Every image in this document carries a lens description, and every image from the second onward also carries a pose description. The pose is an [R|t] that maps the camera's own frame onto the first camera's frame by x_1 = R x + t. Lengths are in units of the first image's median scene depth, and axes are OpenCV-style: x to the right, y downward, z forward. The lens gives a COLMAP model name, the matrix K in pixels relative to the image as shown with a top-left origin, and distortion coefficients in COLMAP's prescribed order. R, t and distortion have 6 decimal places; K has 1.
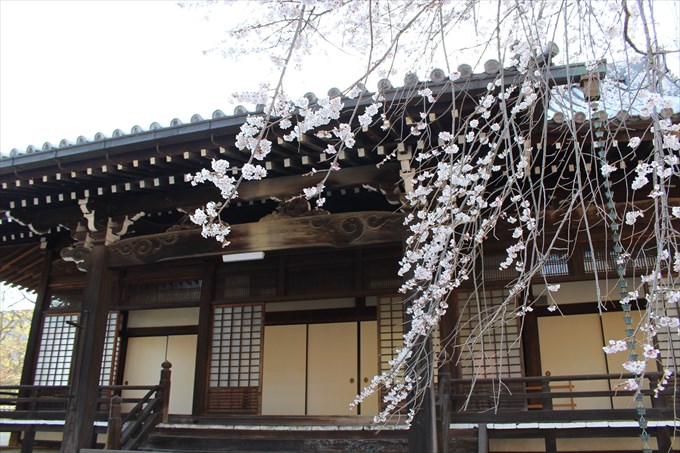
lens RADIAL K [[556.0, 0, 340.0], [0, 556.0, 226.5], [0, 0, 1]] dist [-0.151296, 0.116866]
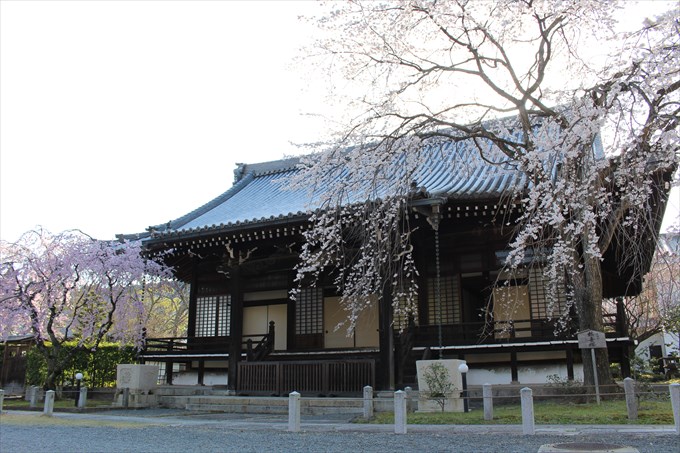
lens RADIAL K [[556.0, 0, 340.0], [0, 556.0, 226.5], [0, 0, 1]] dist [-0.151296, 0.116866]
pose [[0.988649, -0.050341, -0.141560, 0.200325], [0.061200, 0.995421, 0.073429, -0.203457], [0.137215, -0.081259, 0.987203, -0.827673]]
